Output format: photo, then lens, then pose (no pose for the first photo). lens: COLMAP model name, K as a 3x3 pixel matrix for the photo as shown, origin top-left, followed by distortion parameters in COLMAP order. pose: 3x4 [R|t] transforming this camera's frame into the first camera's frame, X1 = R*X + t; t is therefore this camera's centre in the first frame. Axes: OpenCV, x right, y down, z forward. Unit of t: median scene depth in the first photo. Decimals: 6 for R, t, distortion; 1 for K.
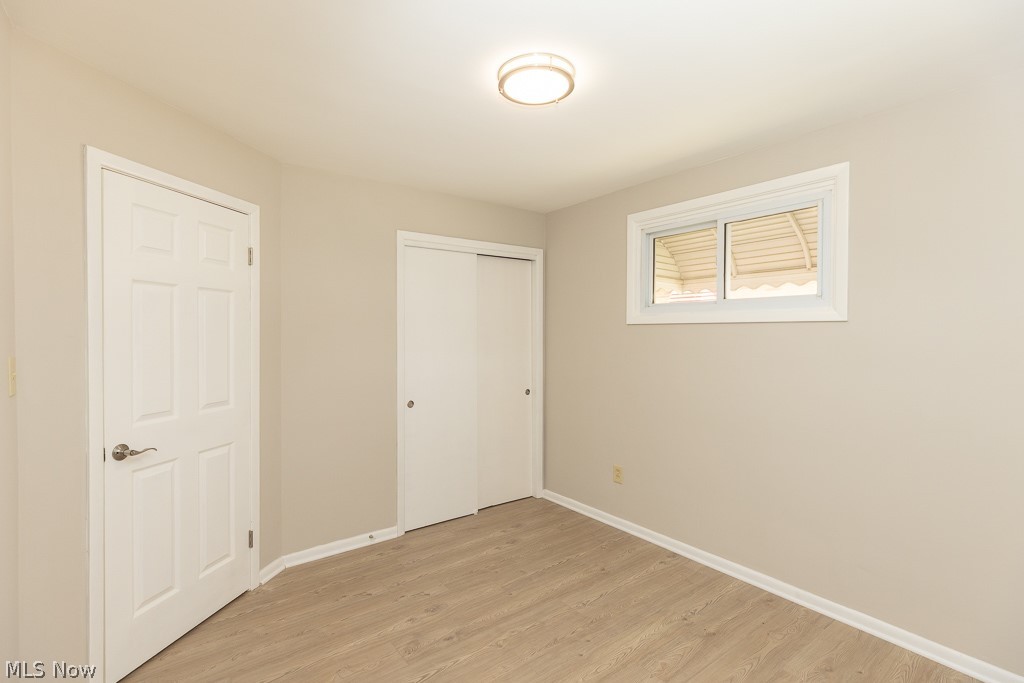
lens RADIAL K [[457.7, 0, 518.9], [0, 457.7, 340.9], [0, 0, 1]] dist [0.006185, 0.000195]
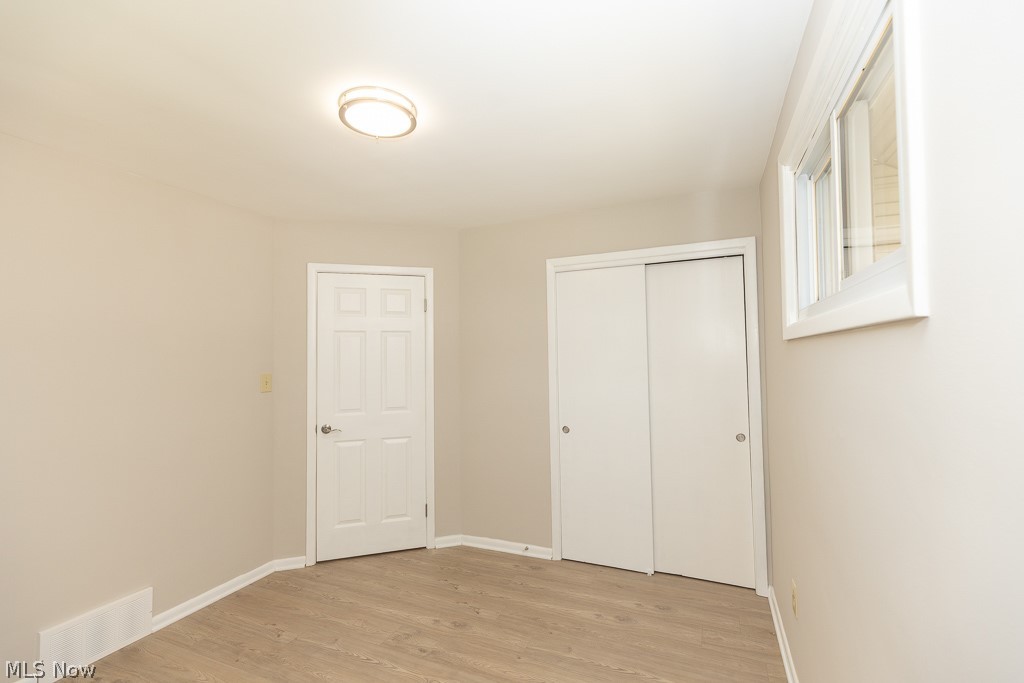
lens RADIAL K [[457.7, 0, 530.2], [0, 457.7, 339.4], [0, 0, 1]] dist [0.006185, 0.000195]
pose [[0.509685, -0.039291, -0.859463, 0.694559], [0.000760, 0.998977, -0.045218, -0.013920], [0.860361, 0.022394, 0.509194, 0.503517]]
